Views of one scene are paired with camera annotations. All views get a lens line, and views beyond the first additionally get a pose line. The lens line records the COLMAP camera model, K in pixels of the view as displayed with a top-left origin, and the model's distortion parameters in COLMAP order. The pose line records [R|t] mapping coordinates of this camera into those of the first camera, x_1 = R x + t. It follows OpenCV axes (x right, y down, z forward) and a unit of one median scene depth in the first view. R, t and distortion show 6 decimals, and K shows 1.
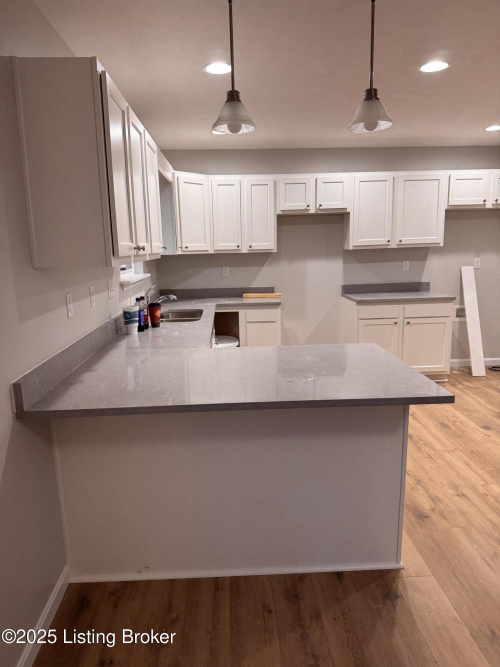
lens RADIAL K [[473.5, 0, 250.0], [0, 473.5, 333.5], [0, 0, 1]] dist [0.036671, -0.054684]
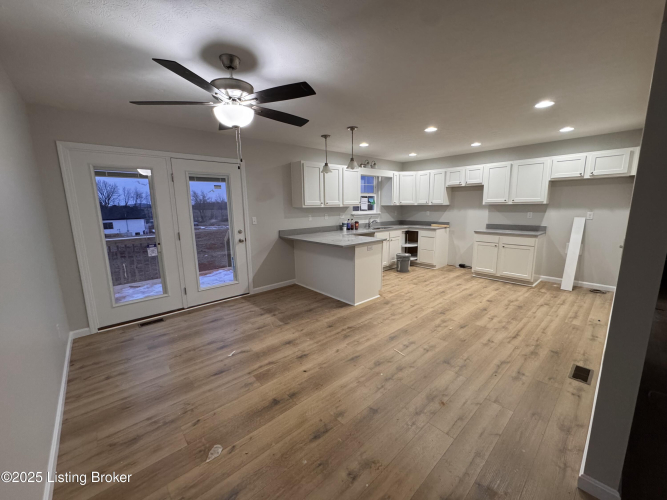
lens RADIAL K [[265.8, 0, 333.5], [0, 265.8, 250.0], [0, 0, 1]] dist [0.000804, 0.000050]
pose [[0.643067, 0.147561, -0.751459, 0.657423], [-0.142825, 0.987153, 0.071620, 0.009214], [0.752373, 0.061271, 0.655882, -0.124246]]
